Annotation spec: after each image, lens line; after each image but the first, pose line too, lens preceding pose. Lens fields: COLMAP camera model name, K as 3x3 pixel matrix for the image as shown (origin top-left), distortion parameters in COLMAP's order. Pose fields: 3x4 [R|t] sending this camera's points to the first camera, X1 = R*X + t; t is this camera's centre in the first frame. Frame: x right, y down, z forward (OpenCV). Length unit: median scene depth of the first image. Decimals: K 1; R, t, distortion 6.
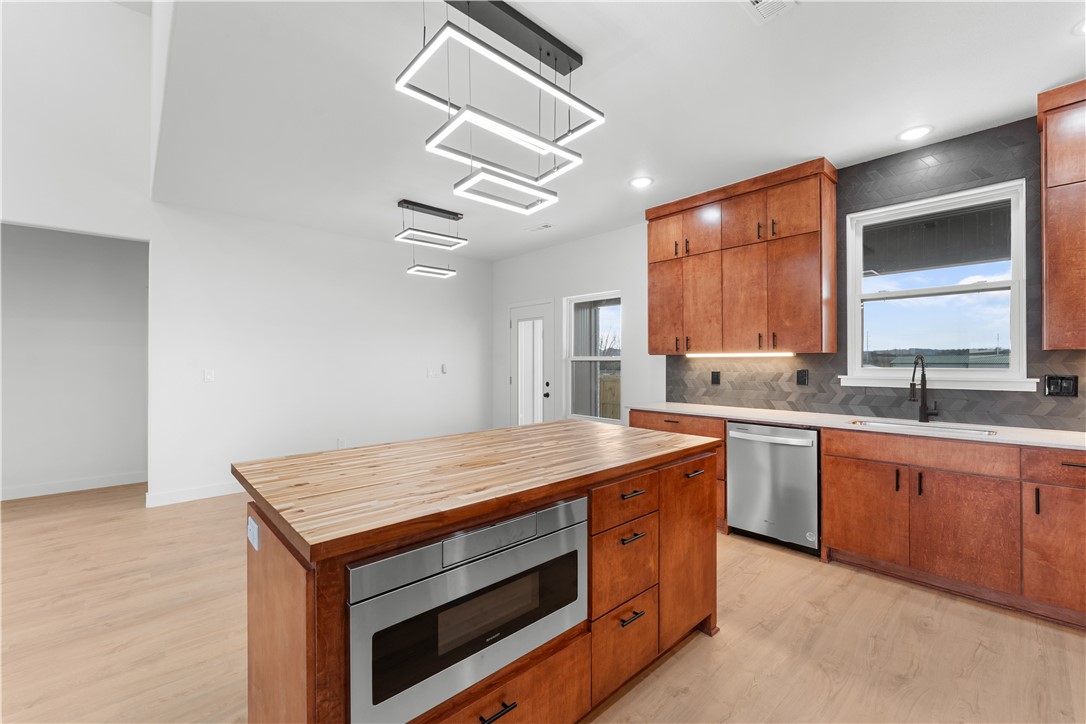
lens RADIAL K [[448.5, 0, 541.6], [0, 448.5, 361.0], [0, 0, 1]] dist [-0.005298, 0.000778]
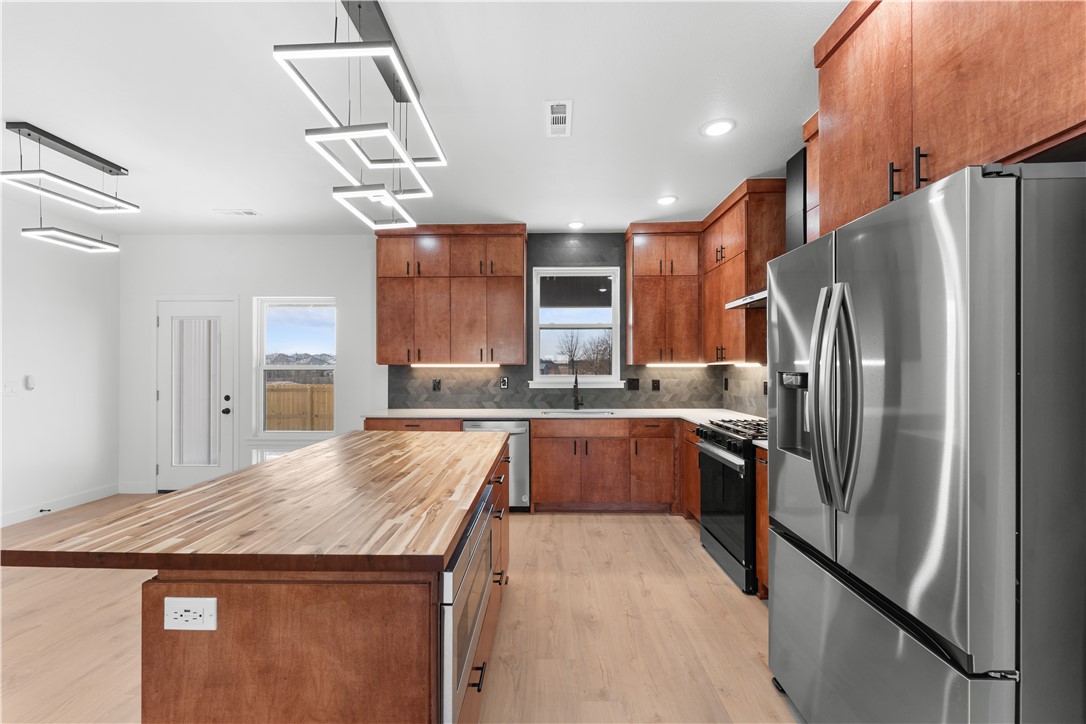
lens RADIAL K [[439.2, 0, 539.6], [0, 439.2, 366.1], [0, 0, 1]] dist [0.002247, -0.000152]
pose [[0.689078, 0.002959, 0.724681, -0.307243], [-0.001307, 0.999995, -0.002840, -0.009970], [-0.724686, 0.001010, 0.689078, 0.030075]]
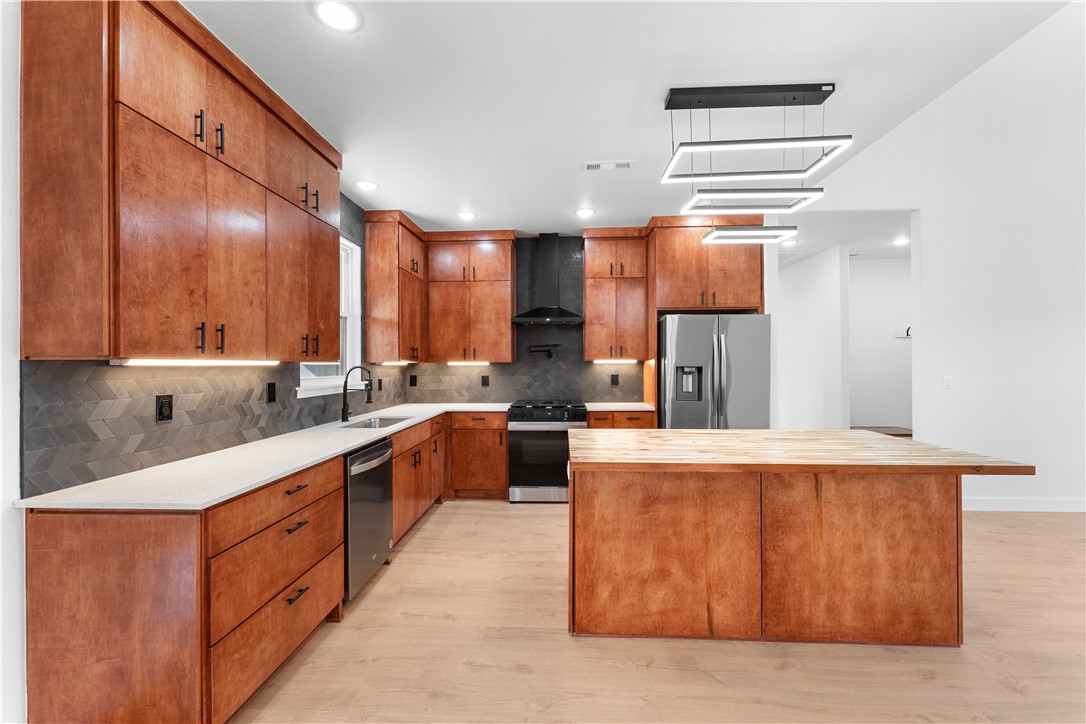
lens RADIAL K [[436.5, 0, 540.9], [0, 436.5, 363.4], [0, 0, 1]] dist [0.000535, 0.000154]
pose [[-0.700134, 0.005980, 0.713986, -0.302553], [0.004019, 0.999982, -0.004434, -0.009652], [-0.714000, -0.000235, -0.700146, 1.273006]]
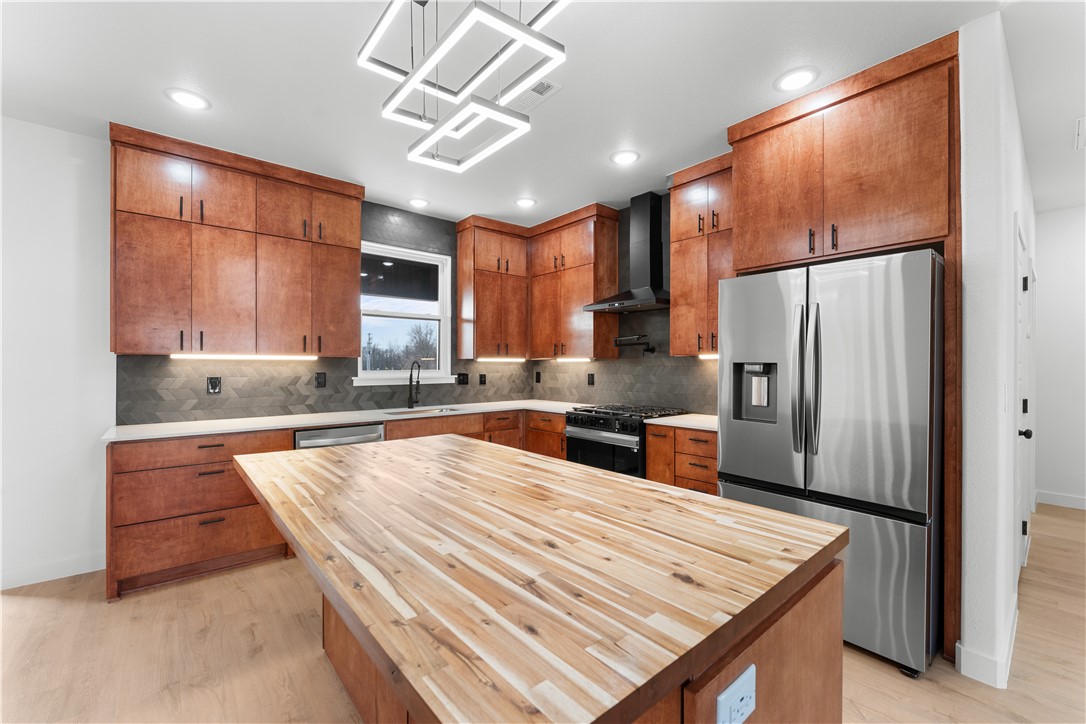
lens RADIAL K [[442.8, 0, 539.7], [0, 442.8, 365.6], [0, 0, 1]] dist [-0.005063, 0.000125]
pose [[0.039604, 0.000509, 0.999215, -0.456472], [-0.003882, 0.999992, -0.000355, 0.001148], [-0.999208, -0.003865, 0.039606, 0.477389]]
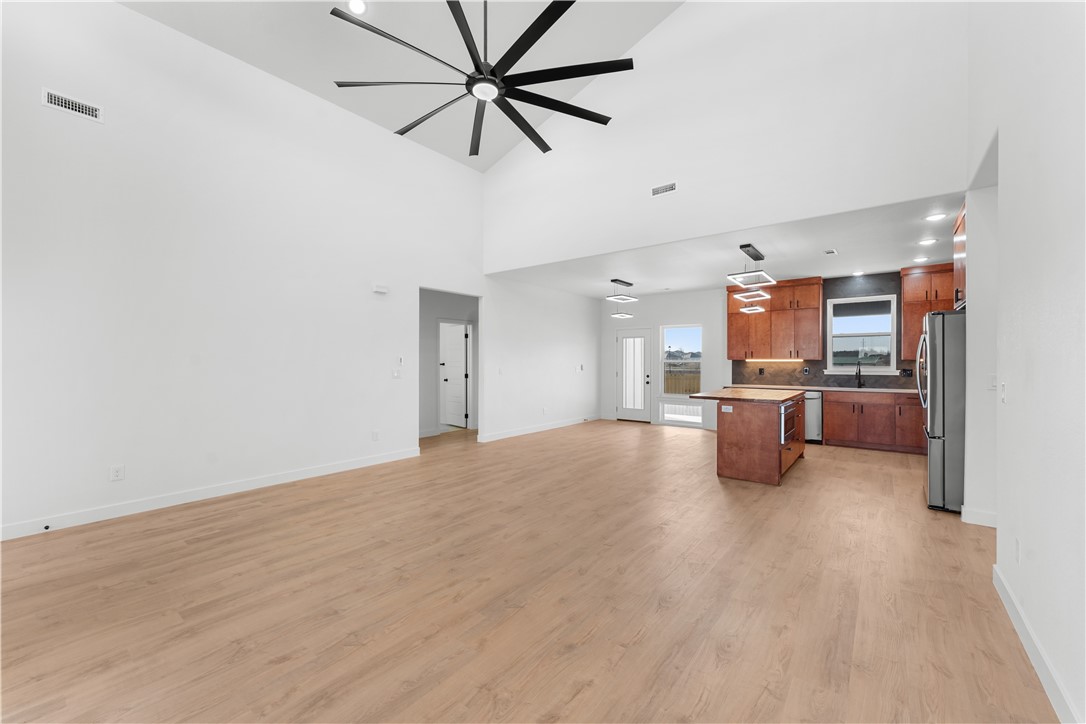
lens RADIAL K [[436.5, 0, 540.9], [0, 436.5, 363.4], [0, 0, 1]] dist [0.000535, 0.000154]
pose [[0.986972, 0.000792, 0.160892, -1.119222], [-0.001740, 0.999982, 0.005753, -0.009981], [-0.160884, -0.005958, 0.986955, -0.967090]]
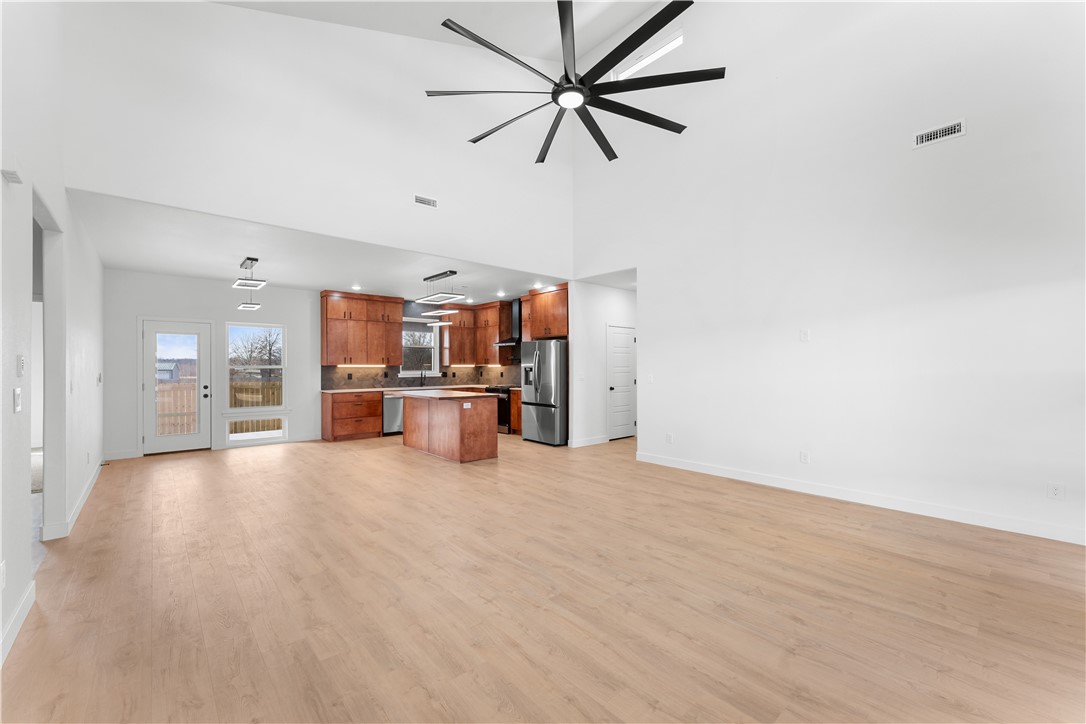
lens RADIAL K [[439.2, 0, 539.6], [0, 439.2, 366.1], [0, 0, 1]] dist [0.002247, -0.000152]
pose [[0.023329, 0.002259, 0.999725, -2.070497], [0.000789, 0.999997, -0.002278, -0.007358], [-0.999728, 0.000842, 0.023327, 0.052826]]
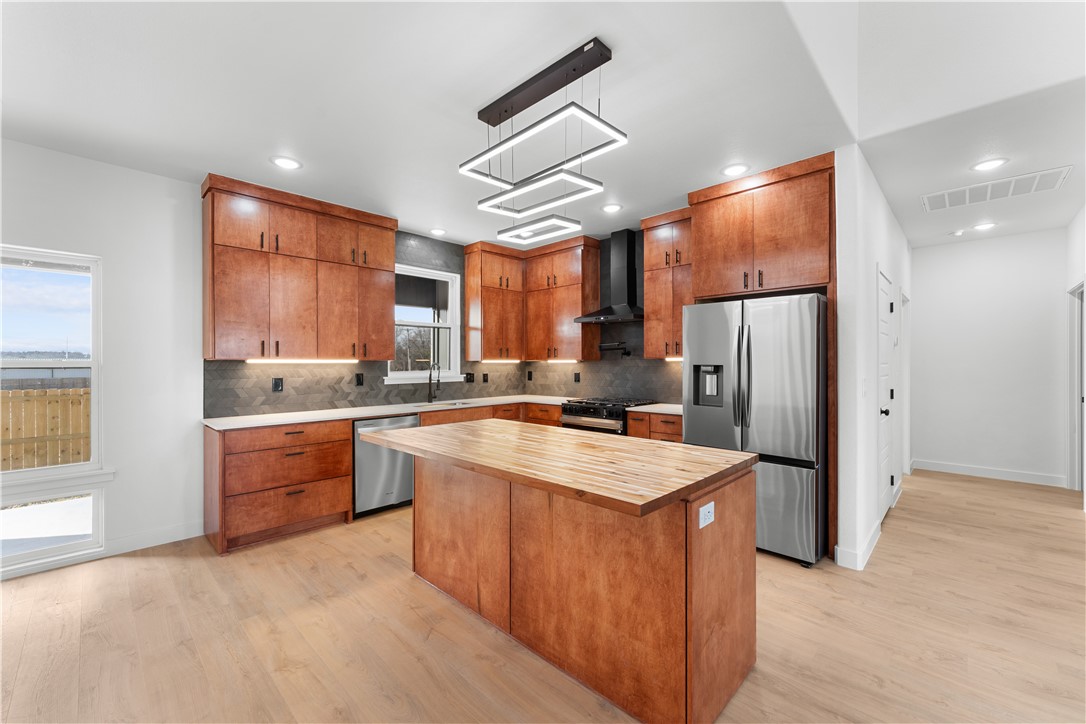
lens RADIAL K [[436.5, 0, 540.9], [0, 436.5, 363.4], [0, 0, 1]] dist [0.000535, 0.000154]
pose [[-0.056282, 0.000641, 0.998415, -0.707535], [0.000735, 1.000000, -0.000601, -0.008258], [-0.998415, 0.000700, -0.056282, 0.597897]]
